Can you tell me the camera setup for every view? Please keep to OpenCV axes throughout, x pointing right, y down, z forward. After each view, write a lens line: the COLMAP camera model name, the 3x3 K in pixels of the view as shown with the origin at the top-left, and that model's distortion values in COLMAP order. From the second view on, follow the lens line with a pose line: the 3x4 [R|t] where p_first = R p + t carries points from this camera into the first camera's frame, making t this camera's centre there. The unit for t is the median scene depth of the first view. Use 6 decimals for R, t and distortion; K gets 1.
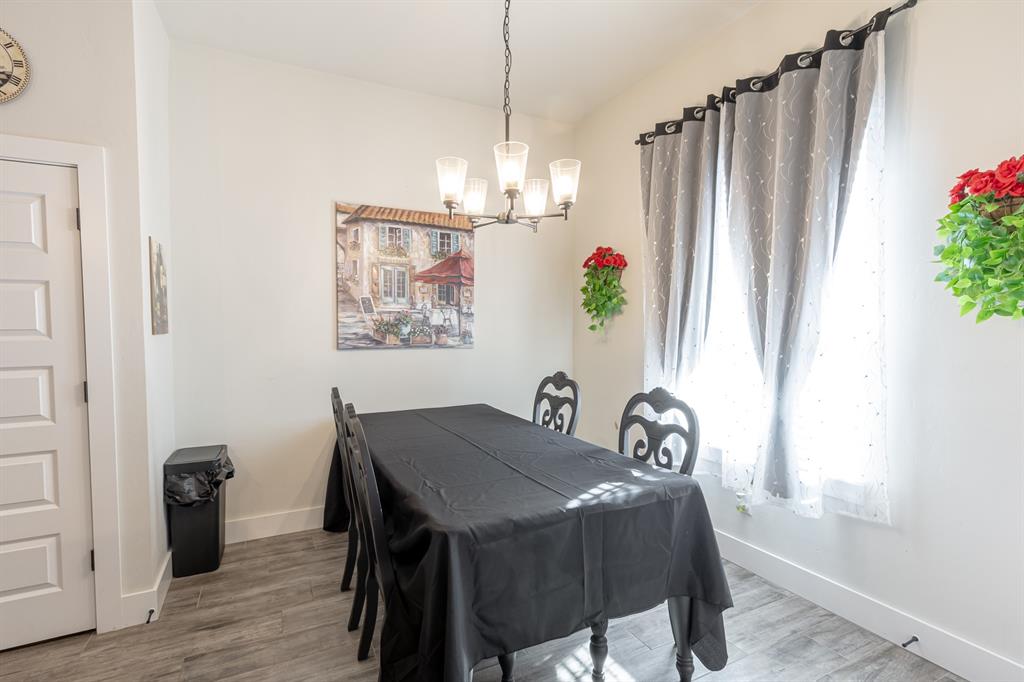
lens RADIAL K [[480.5, 0, 498.0], [0, 480.5, 342.5], [0, 0, 1]] dist [0.003282, -0.001580]
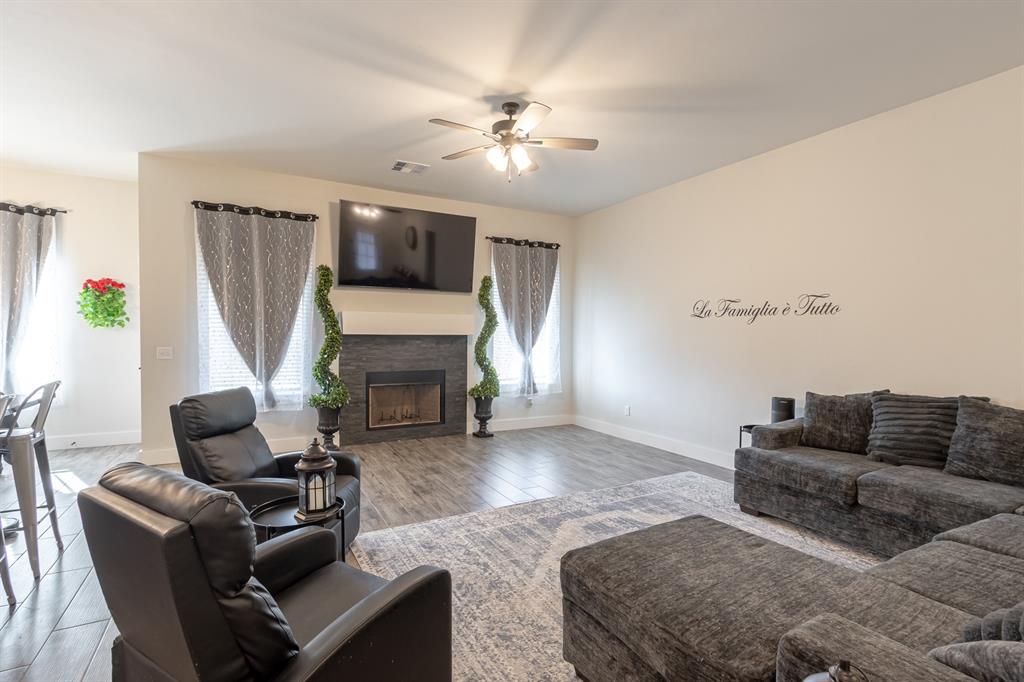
lens RADIAL K [[480.6, 0, 507.5], [0, 480.6, 348.7], [0, 0, 1]] dist [0.001997, -0.000382]
pose [[-0.051727, -0.026235, 0.998317, -1.677949], [0.017943, 0.999469, 0.027195, 0.039583], [-0.998500, 0.019320, -0.051229, -1.125742]]
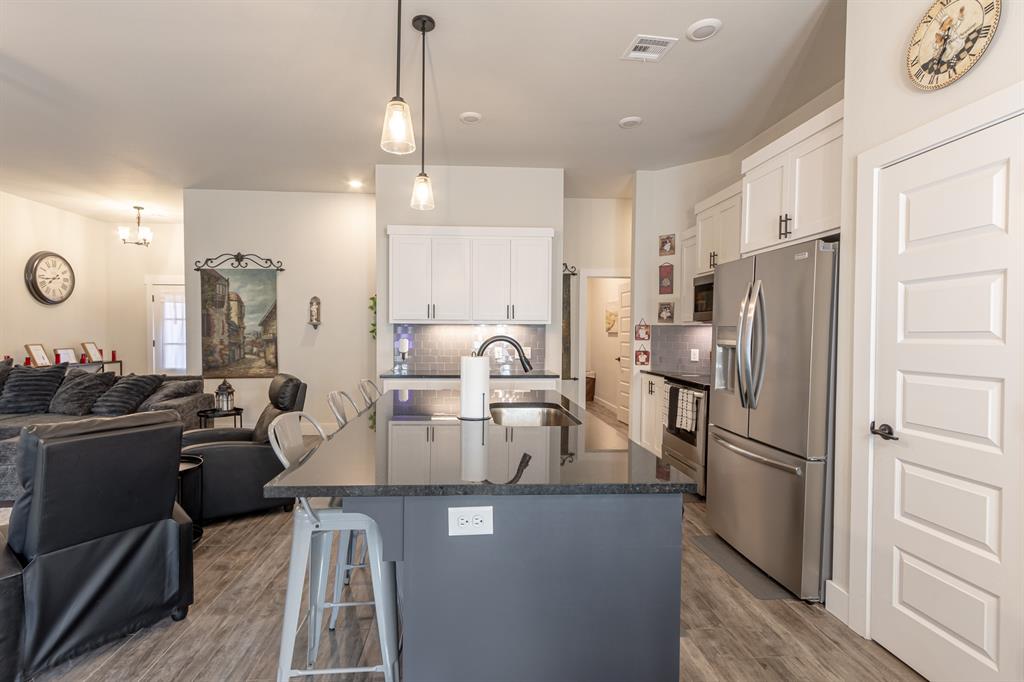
lens RADIAL K [[482.7, 0, 490.0], [0, 482.7, 343.5], [0, 0, 1]] dist [0.003042, -0.001073]
pose [[-0.380076, 0.027432, -0.924548, 0.090956], [-0.029906, 0.998673, 0.041926, -0.013414], [0.924471, 0.043585, -0.378752, 0.461990]]
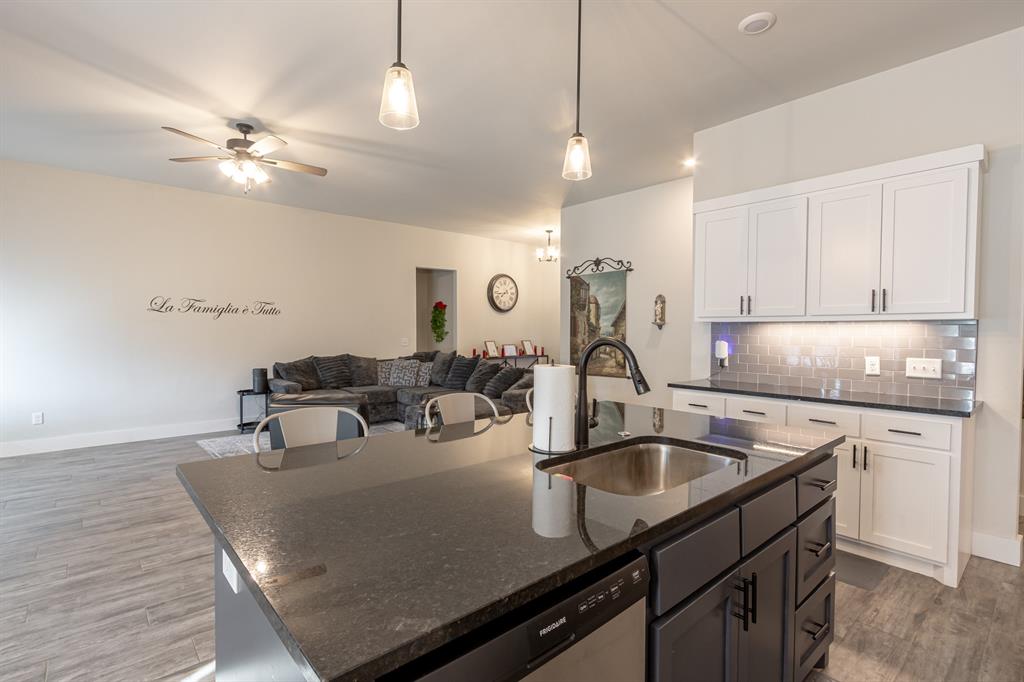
lens RADIAL K [[476.7, 0, 494.9], [0, 476.7, 343.3], [0, 0, 1]] dist [0.001334, -0.002358]
pose [[-0.966990, 0.009213, -0.254648, -0.542905], [-0.005640, 0.998328, 0.057535, -0.018166], [0.254753, 0.057072, -0.965321, 0.722600]]
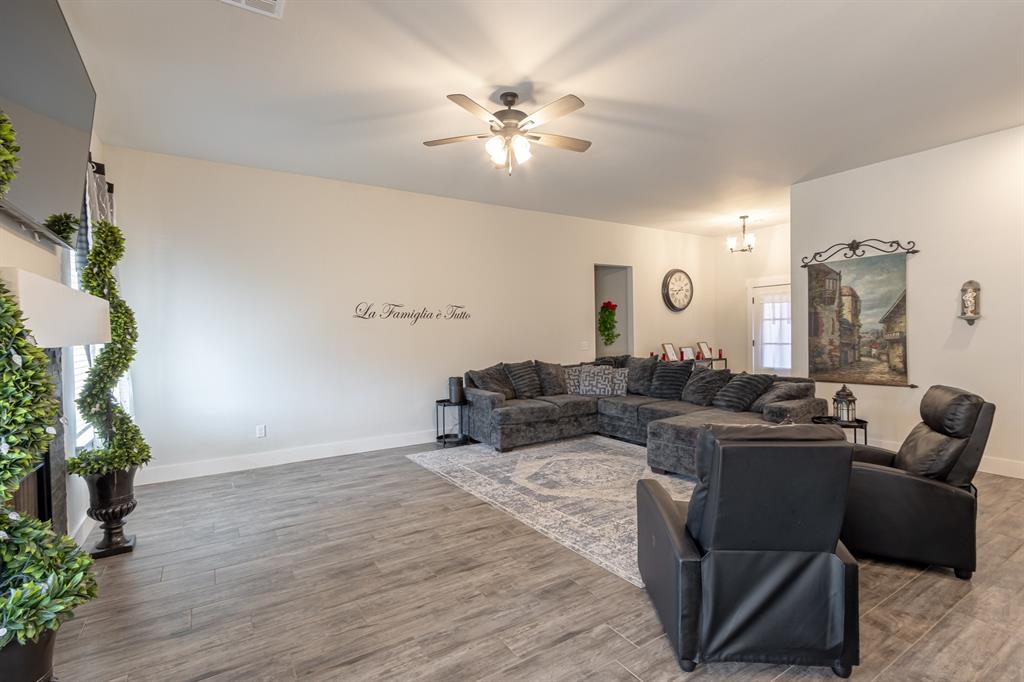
lens RADIAL K [[467.6, 0, 499.2], [0, 467.6, 344.6], [0, 0, 1]] dist [0.000165, -0.001155]
pose [[-0.994481, 0.024126, -0.102108, 0.085809], [0.018750, 0.998403, 0.053293, -0.010284], [0.103231, 0.051084, -0.993345, 0.246981]]
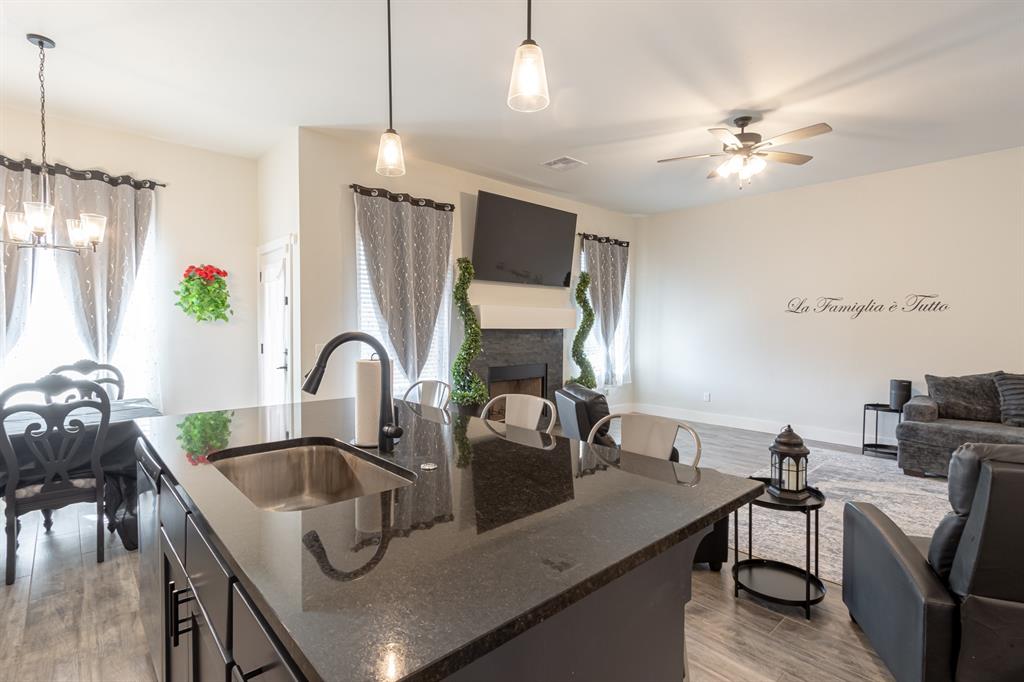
lens RADIAL K [[487.9, 0, 500.7], [0, 487.9, 346.3], [0, 0, 1]] dist [0.004572, -0.000316]
pose [[-0.277166, -0.033255, 0.960246, -1.553326], [0.021574, 0.998933, 0.040822, 0.008597], [-0.960580, 0.032031, -0.276153, 0.094900]]
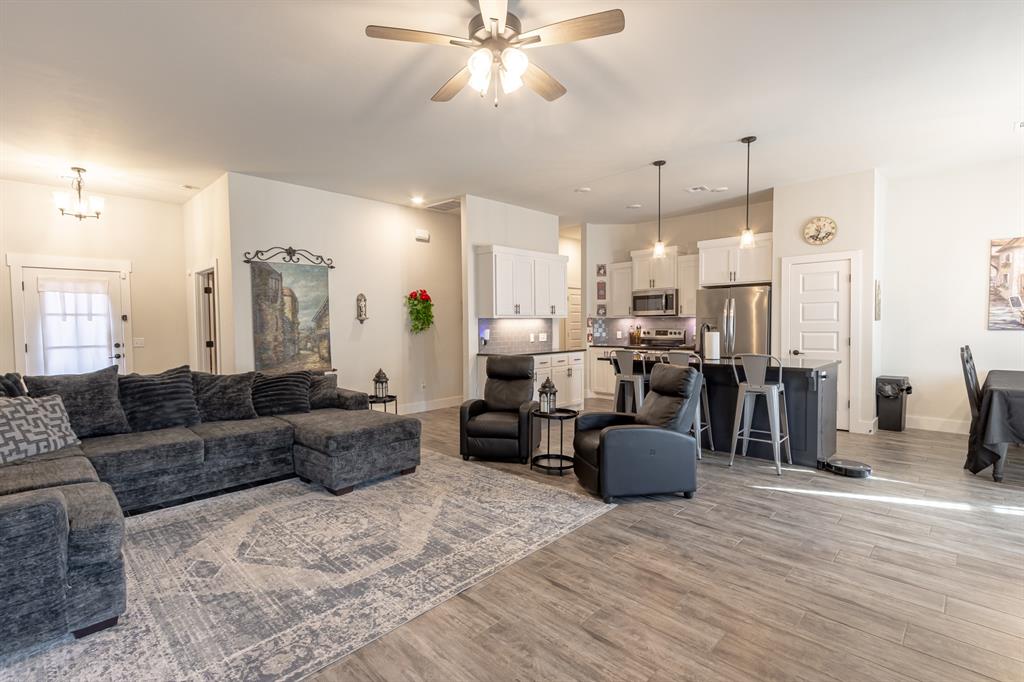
lens RADIAL K [[476.7, 0, 494.9], [0, 476.7, 343.3], [0, 0, 1]] dist [0.001334, -0.002358]
pose [[0.319941, 0.041360, -0.946534, 0.938684], [-0.018008, 0.999132, 0.037571, 0.041752], [0.947266, 0.005025, 0.320408, -1.571547]]
